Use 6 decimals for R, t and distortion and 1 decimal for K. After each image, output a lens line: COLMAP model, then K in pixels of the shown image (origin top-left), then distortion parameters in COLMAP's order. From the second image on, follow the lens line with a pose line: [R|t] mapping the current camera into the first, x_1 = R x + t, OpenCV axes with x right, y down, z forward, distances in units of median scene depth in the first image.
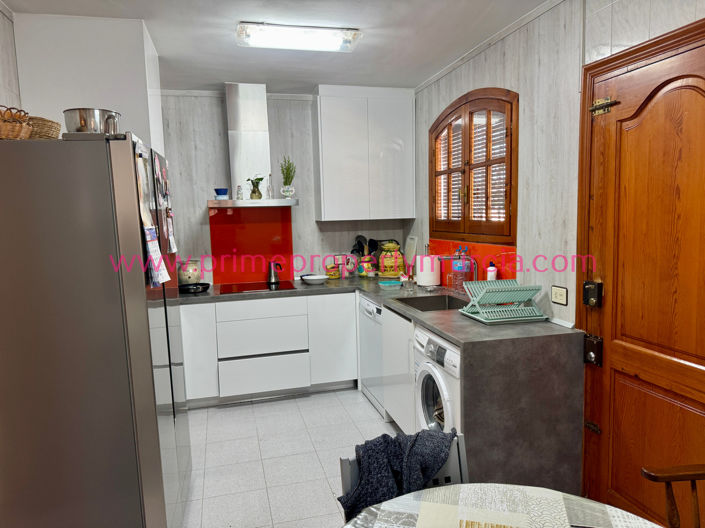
lens RADIAL K [[494.6, 0, 352.5], [0, 494.6, 264.0], [0, 0, 1]] dist [0.001206, -0.003051]
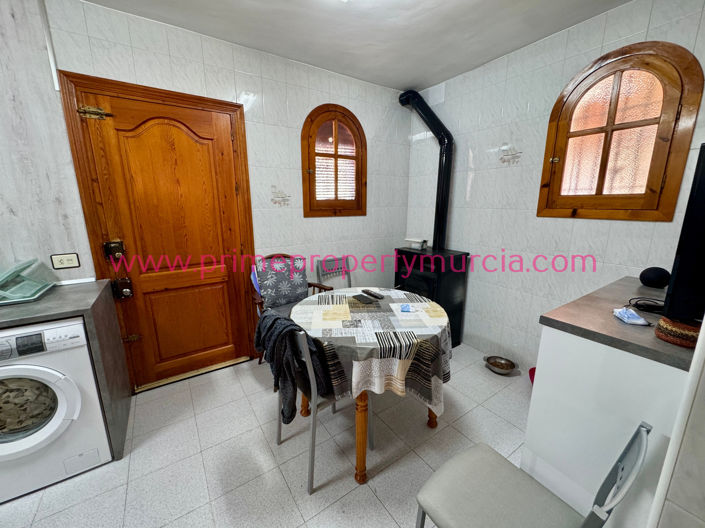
lens RADIAL K [[282.4, 0, 351.6], [0, 282.4, 260.0], [0, 0, 1]] dist [-0.000963, -0.000327]
pose [[-0.317646, -0.167881, 0.933229, -0.269106], [0.110458, 0.970950, 0.212264, -0.005325], [-0.941754, 0.170508, -0.289874, 0.324375]]
